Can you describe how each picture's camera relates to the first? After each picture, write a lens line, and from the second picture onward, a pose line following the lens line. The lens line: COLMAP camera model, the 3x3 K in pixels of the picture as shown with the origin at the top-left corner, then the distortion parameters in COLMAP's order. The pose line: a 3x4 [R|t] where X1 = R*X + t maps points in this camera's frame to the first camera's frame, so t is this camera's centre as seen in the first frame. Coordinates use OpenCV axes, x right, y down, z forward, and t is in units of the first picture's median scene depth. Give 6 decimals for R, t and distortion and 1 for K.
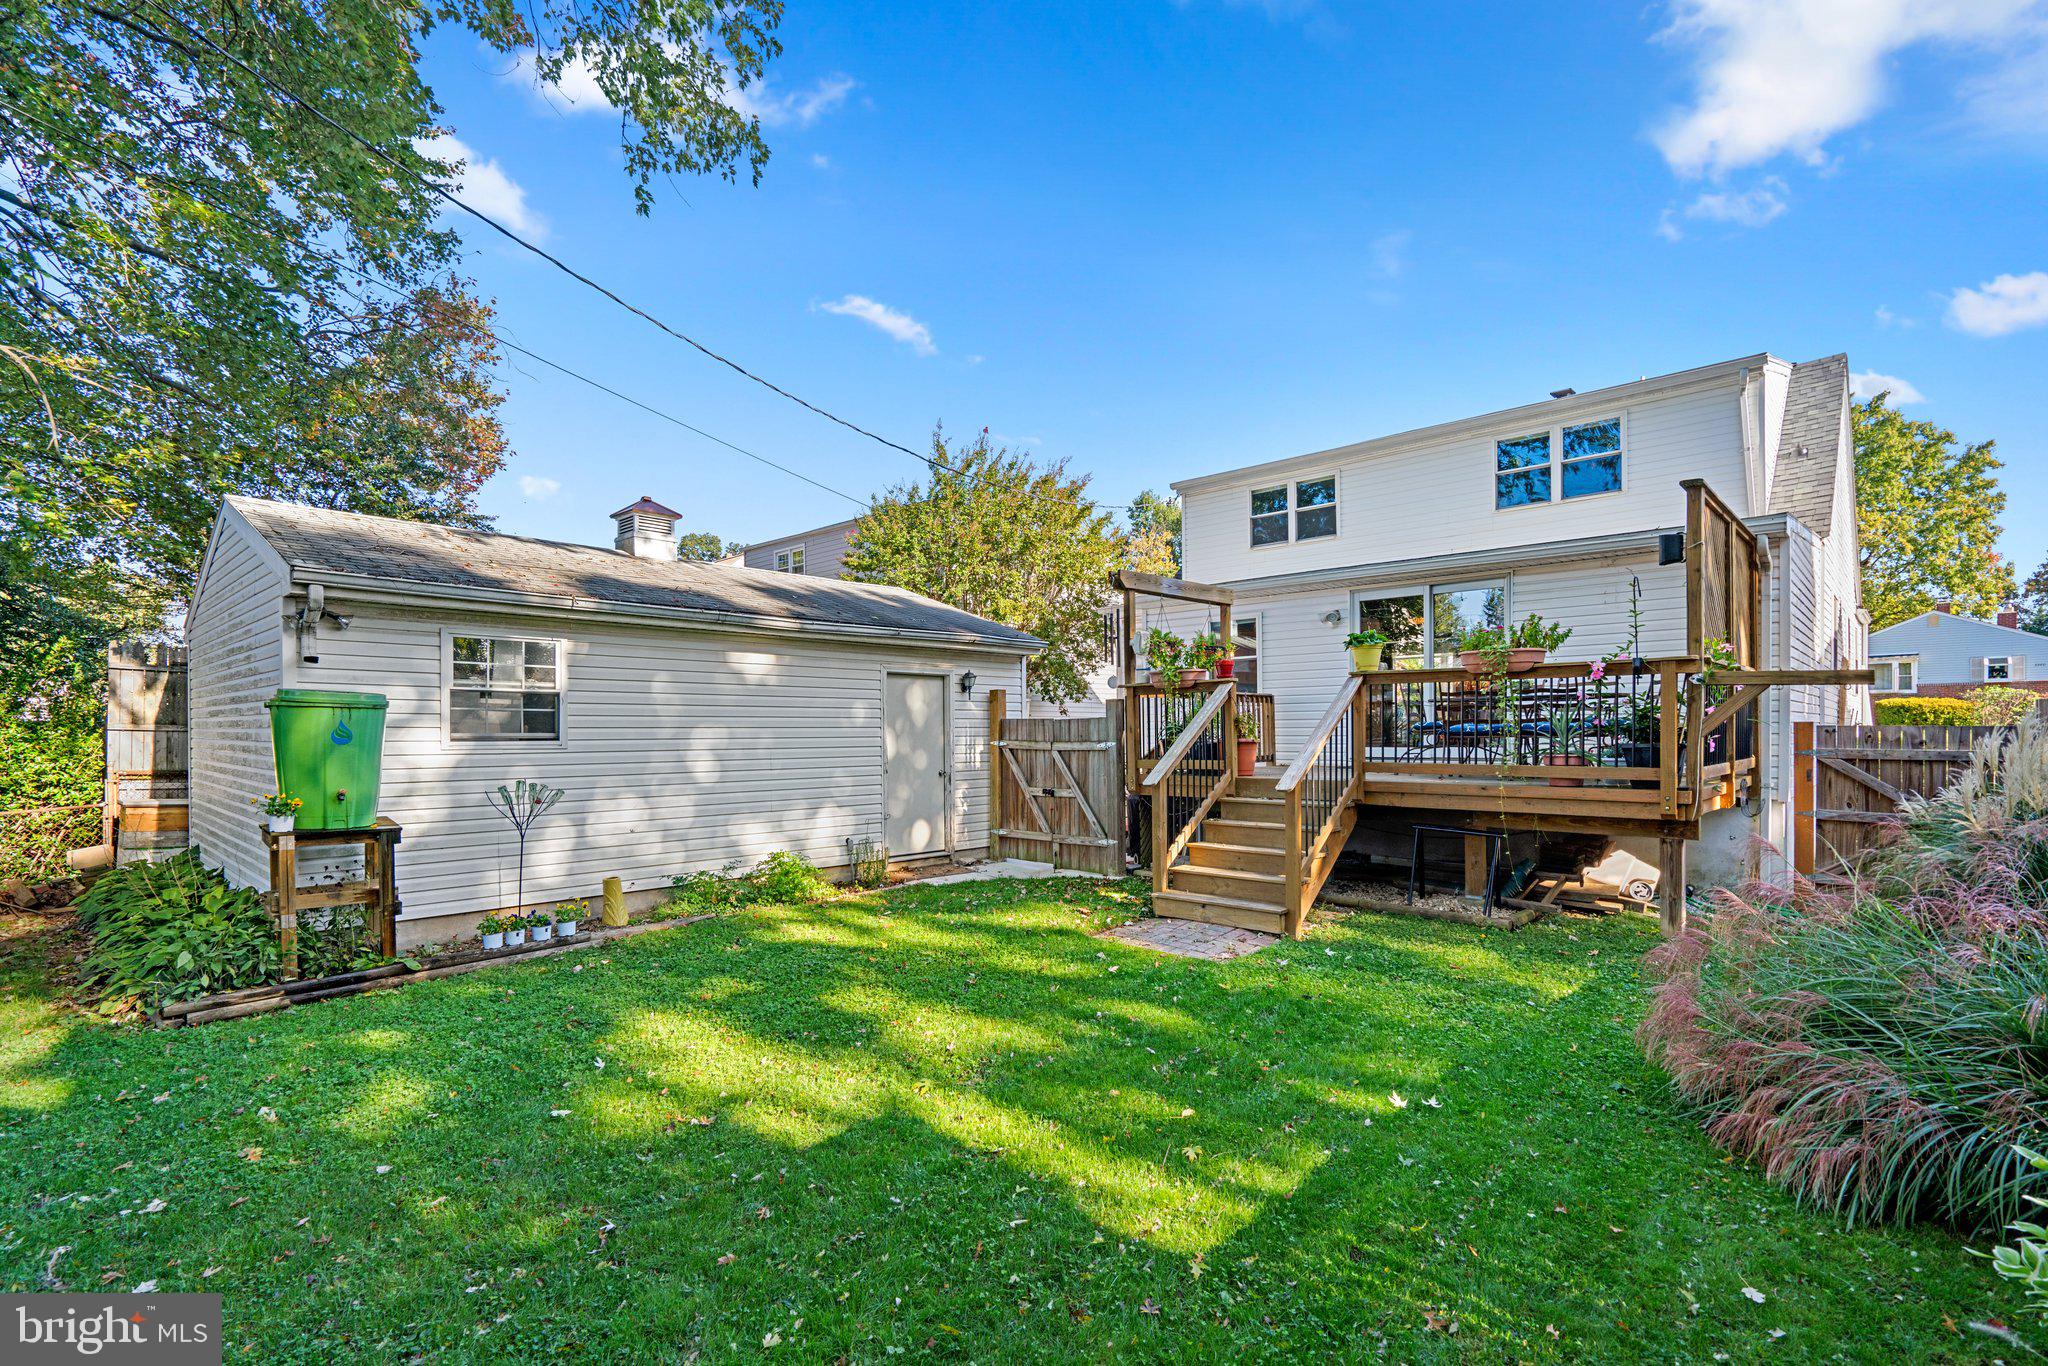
lens RADIAL K [[957.3, 0, 1033.8], [0, 957.3, 731.6], [0, 0, 1]] dist [-0.000061, 0.000093]
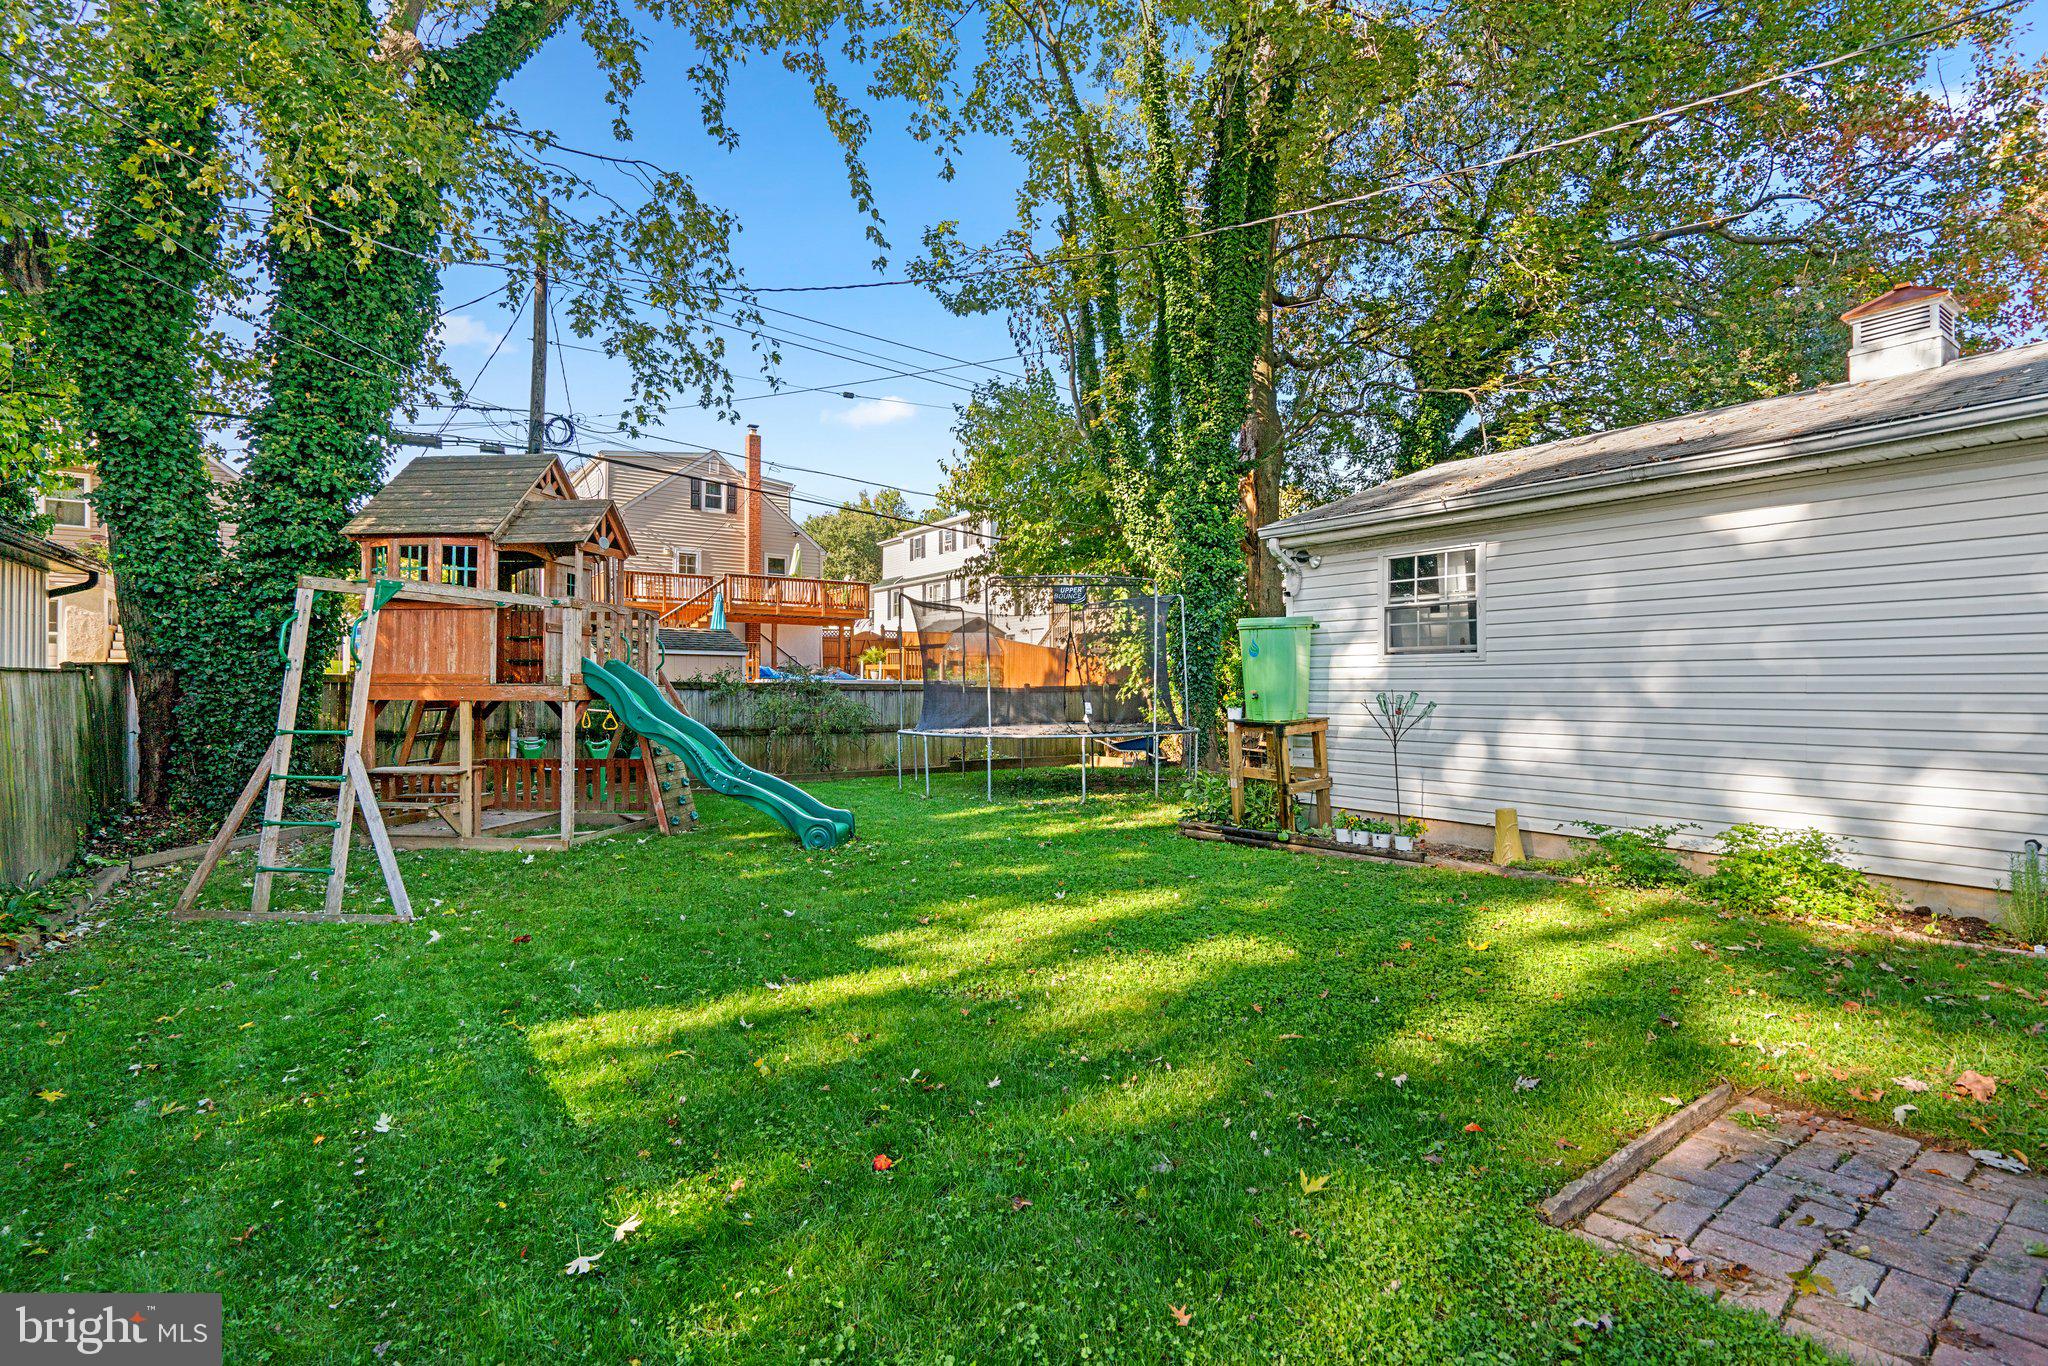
lens RADIAL K [[946.1, 0, 1024.0], [0, 946.1, 683.0], [0, 0, 1]] dist [-0.031624, 0.021375]
pose [[-0.215812, -0.003249, -0.976430, 0.414039], [-0.001384, 0.999994, -0.003021, 0.036136], [0.976434, 0.000699, -0.215815, 0.644559]]
